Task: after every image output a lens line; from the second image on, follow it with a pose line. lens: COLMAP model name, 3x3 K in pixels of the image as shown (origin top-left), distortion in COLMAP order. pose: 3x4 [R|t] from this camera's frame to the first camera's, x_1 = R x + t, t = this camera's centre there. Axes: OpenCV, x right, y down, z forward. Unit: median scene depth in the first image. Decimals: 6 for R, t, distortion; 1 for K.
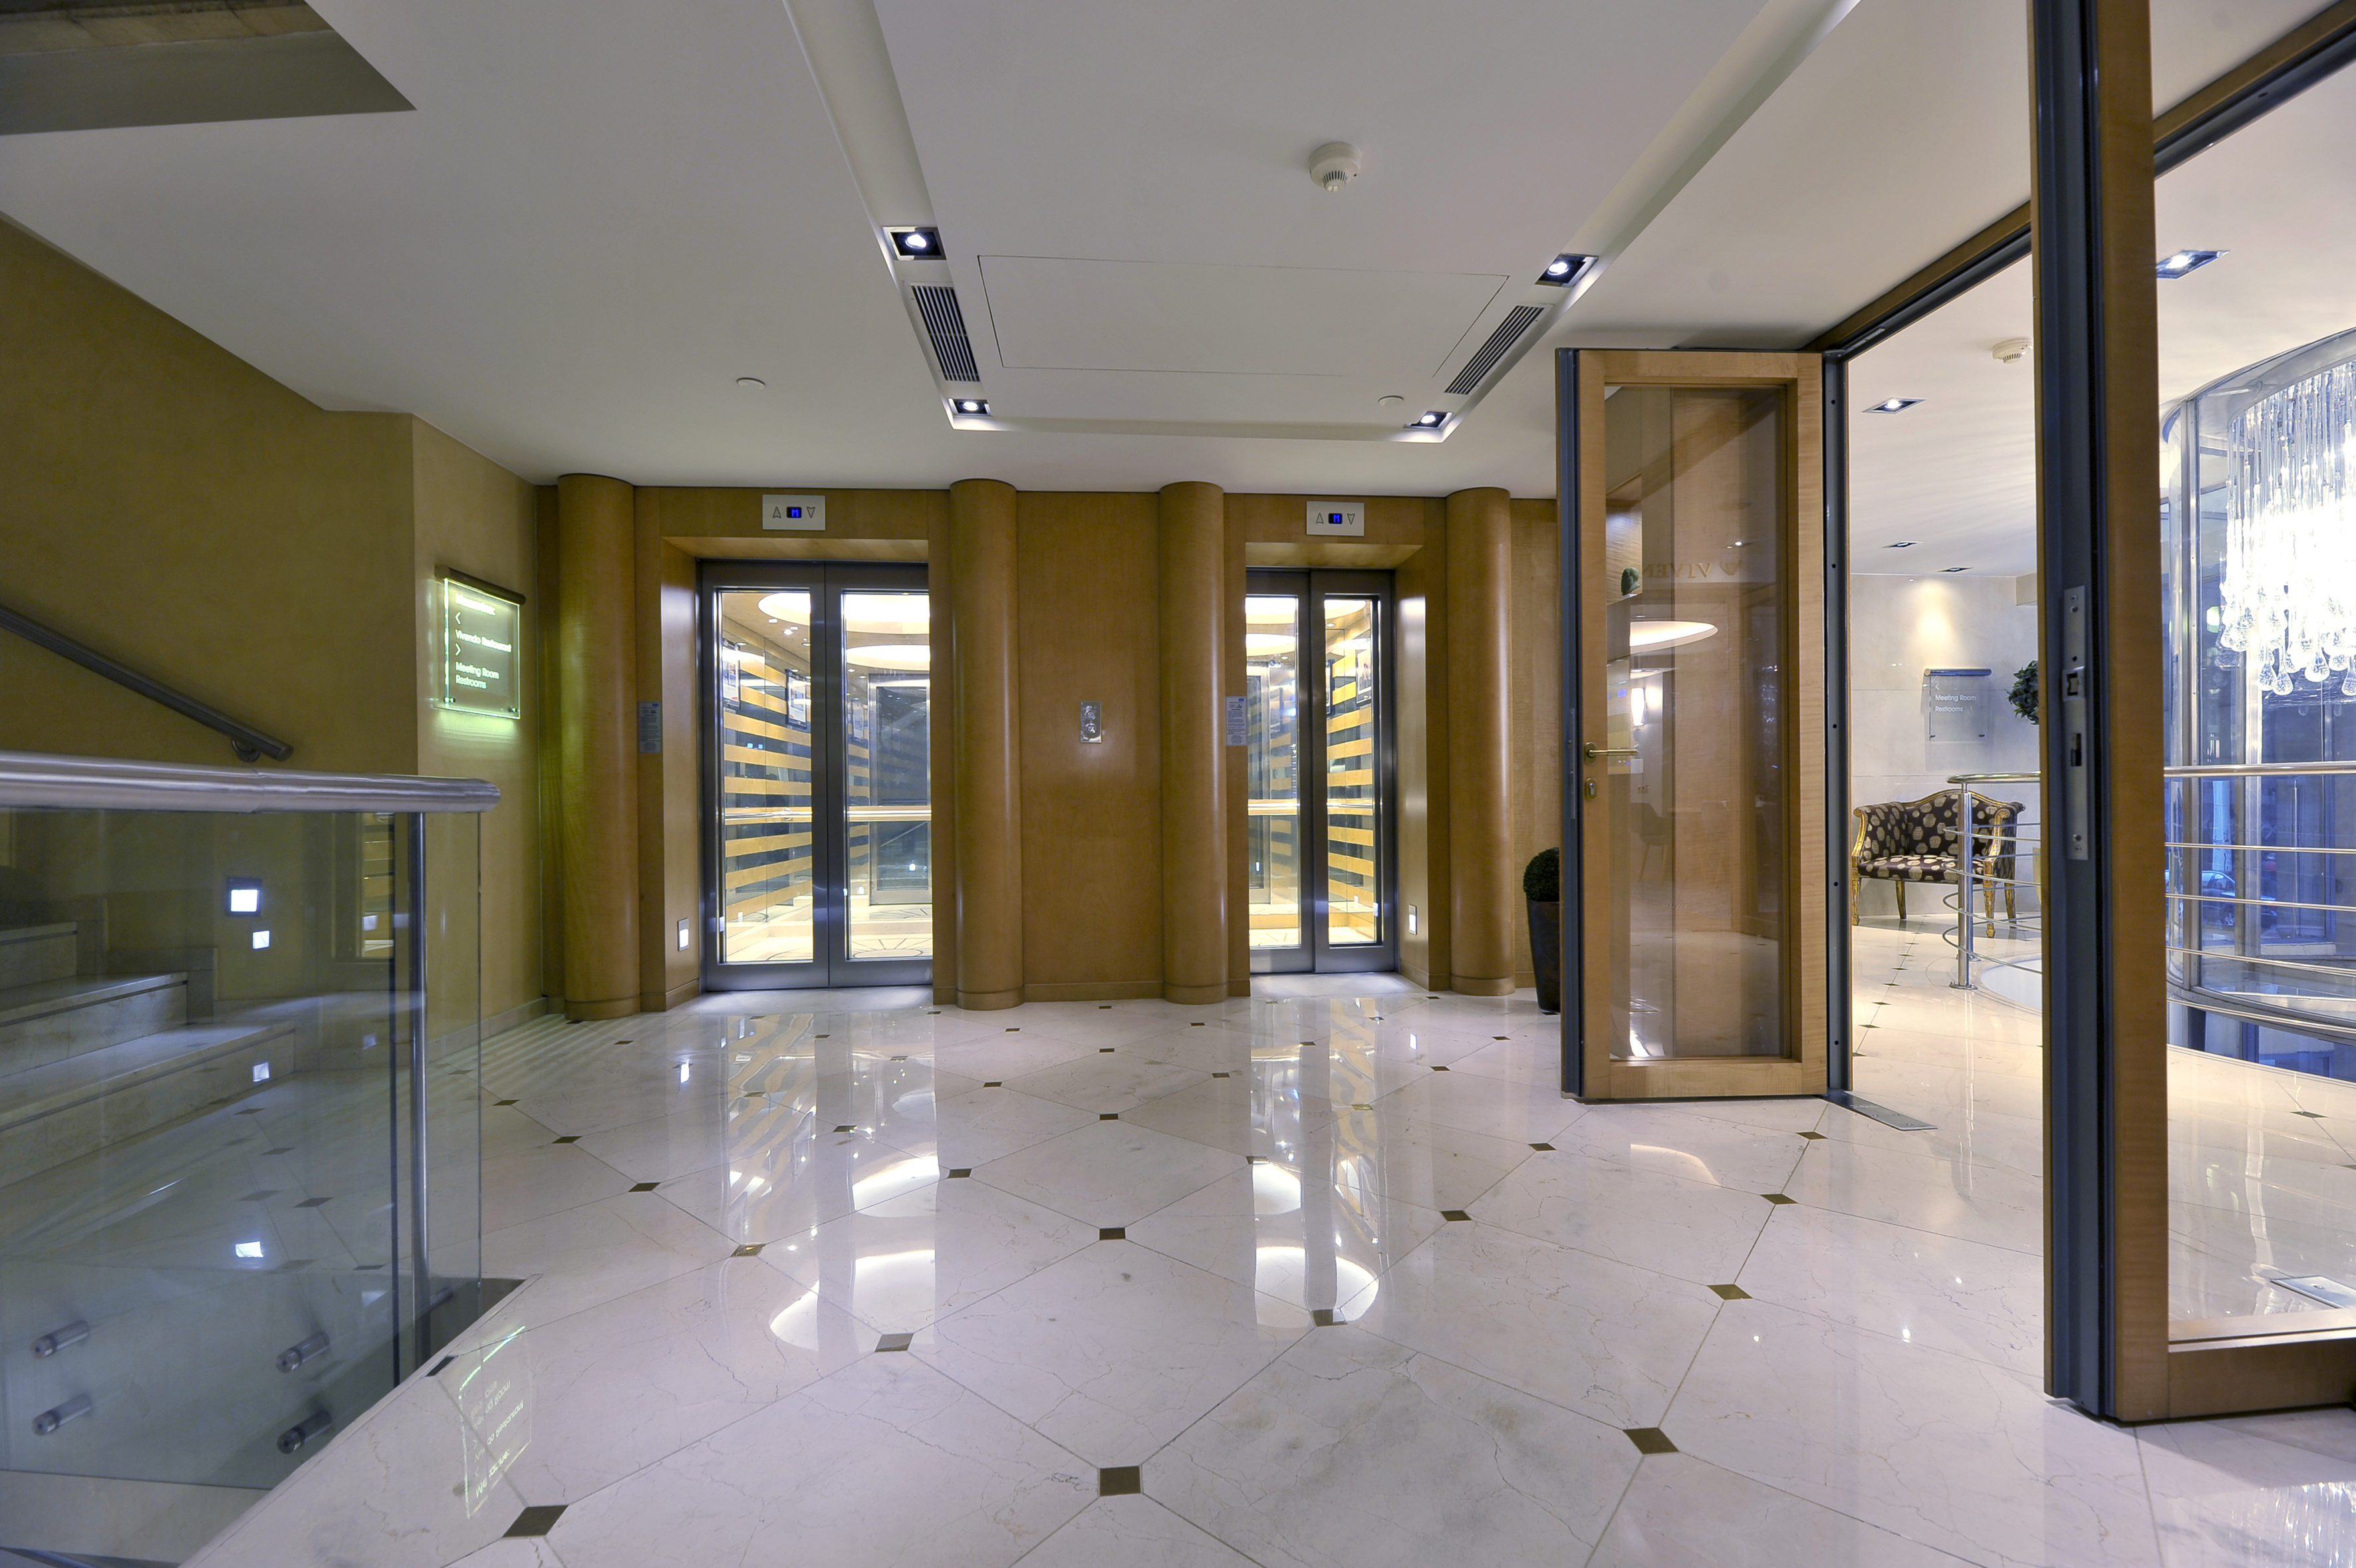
lens RADIAL K [[965.9, 0, 1182.2], [0, 965.9, 799.8], [0, 0, 1]] dist [0.000306, 0.000212]
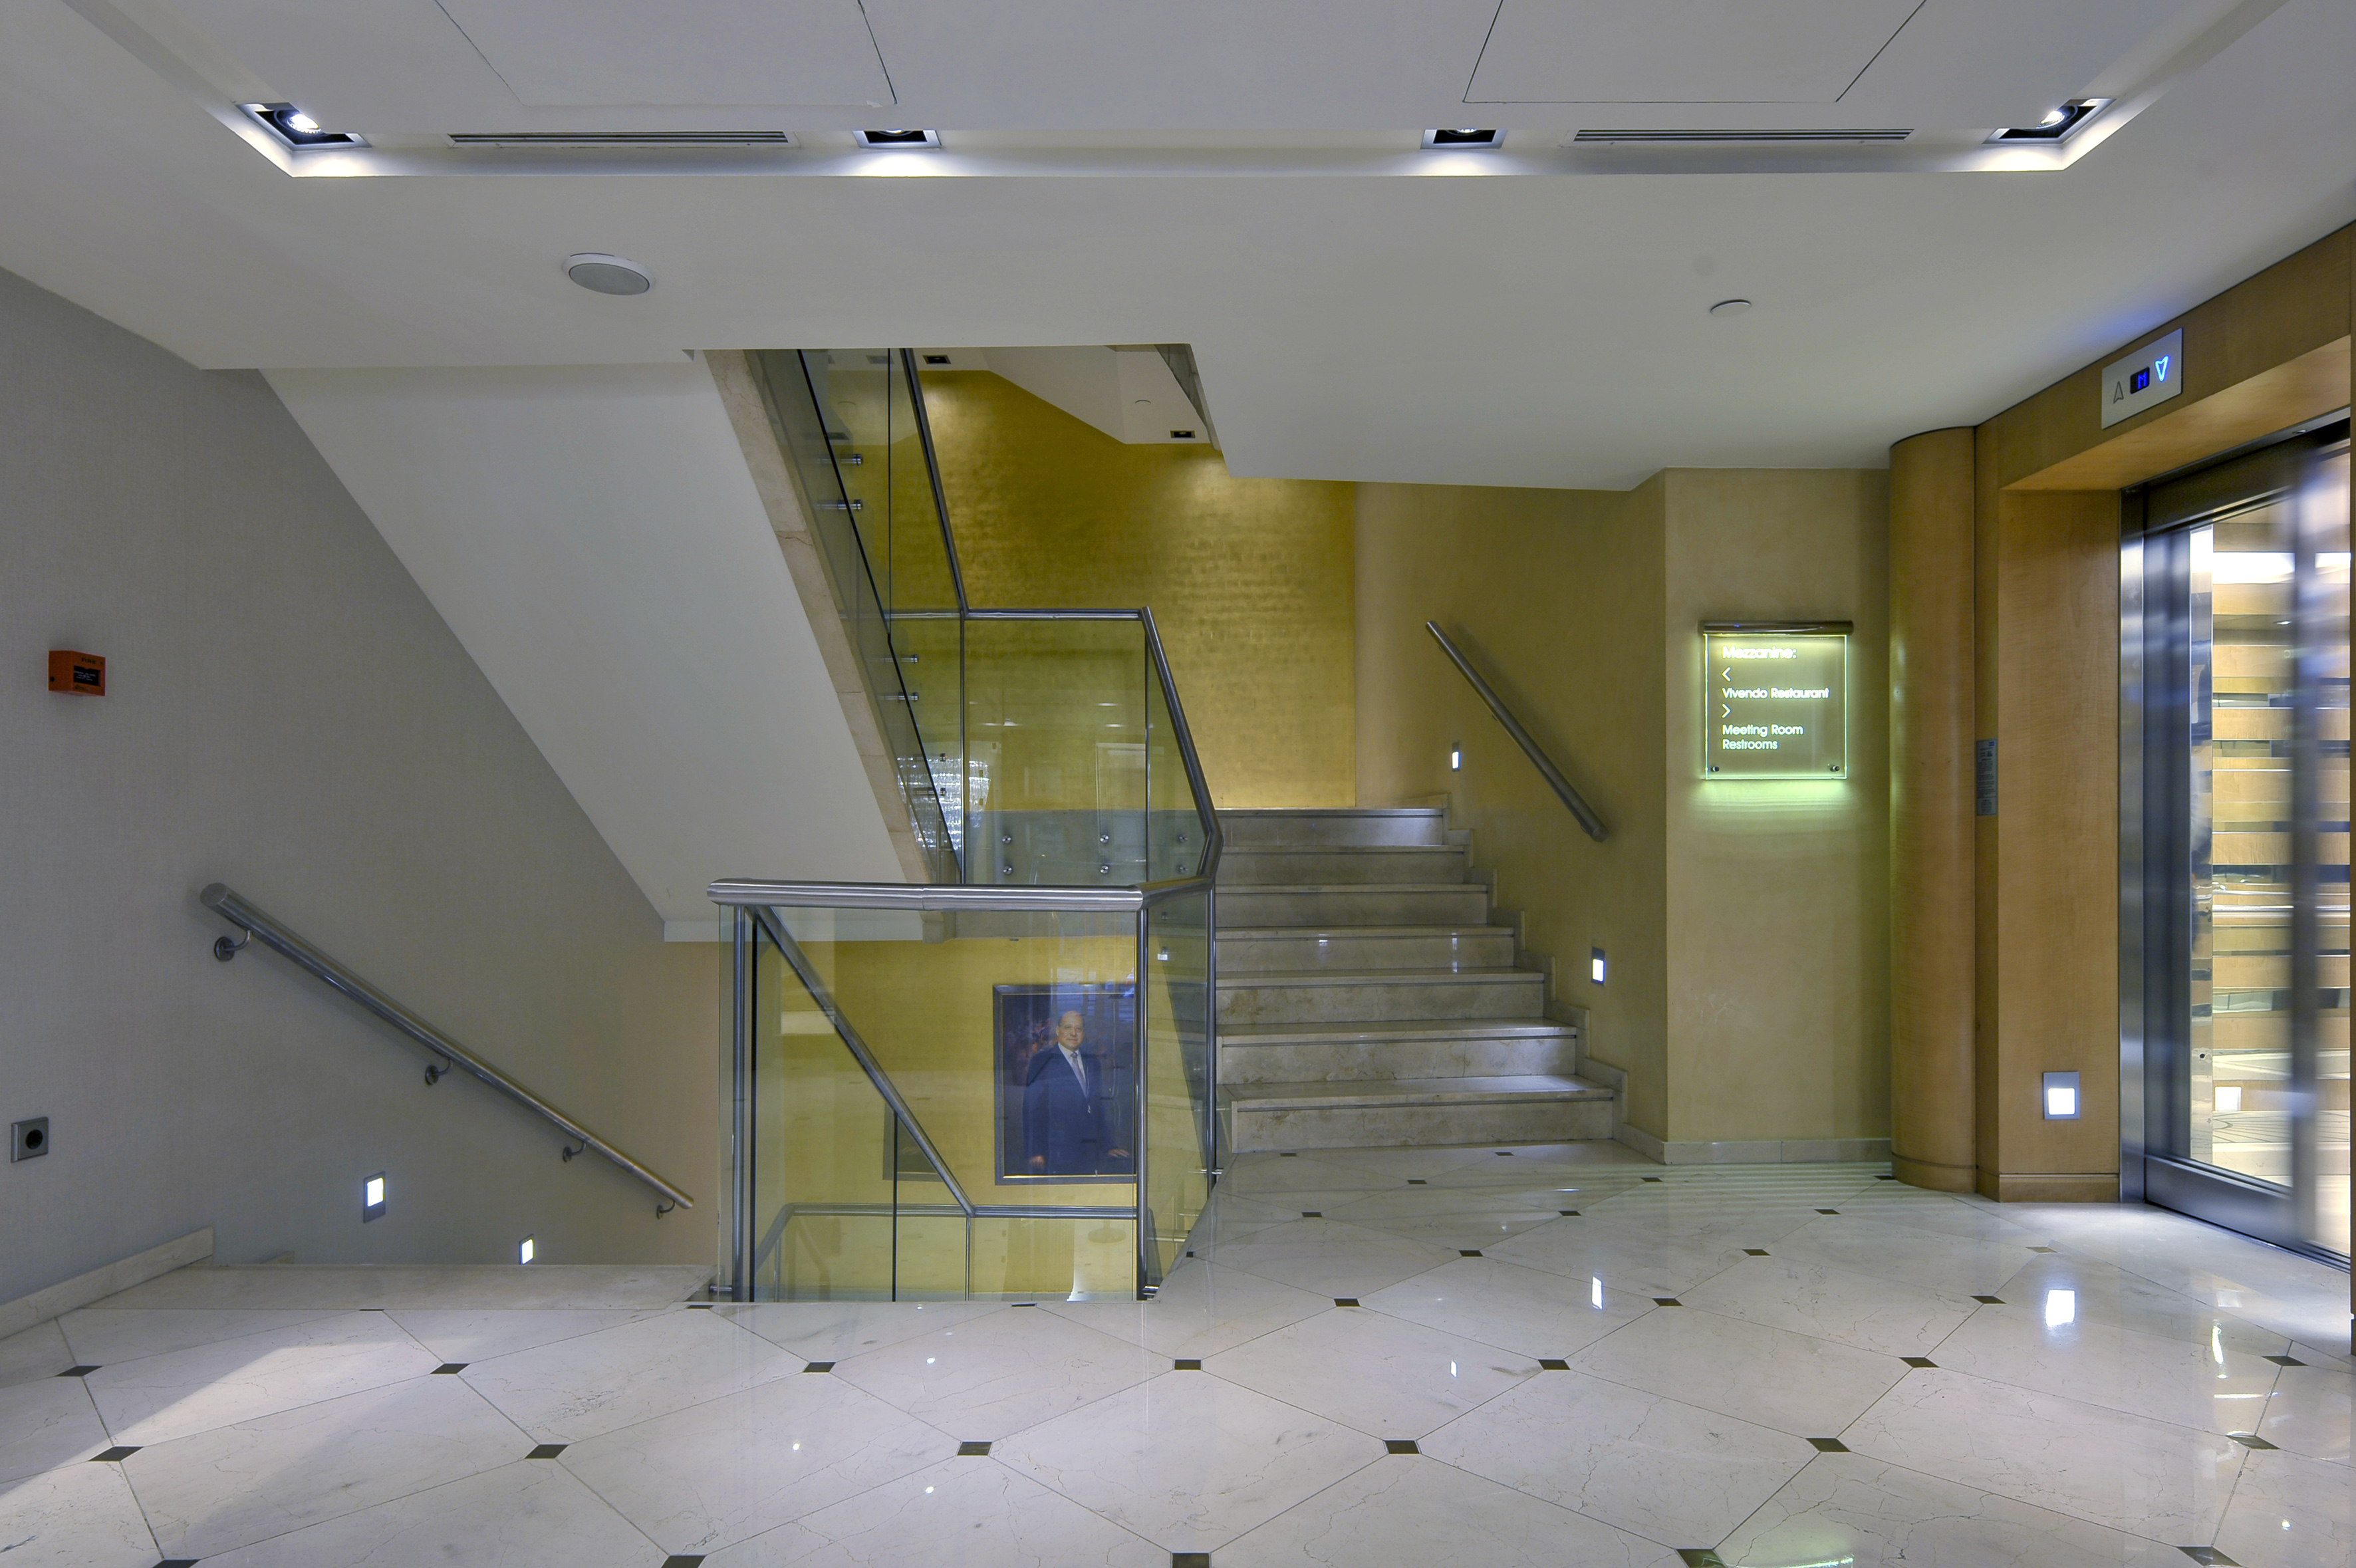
lens RADIAL K [[1318.6, 0, 1178.5], [0, 1318.6, 853.7], [0, 0, 1]] dist [0.001954, 0.000456]
pose [[-0.088105, 0.011878, -0.996040, 0.490896], [0.005867, 0.999918, 0.011405, -0.041316], [0.996094, -0.004839, -0.088167, 0.605515]]
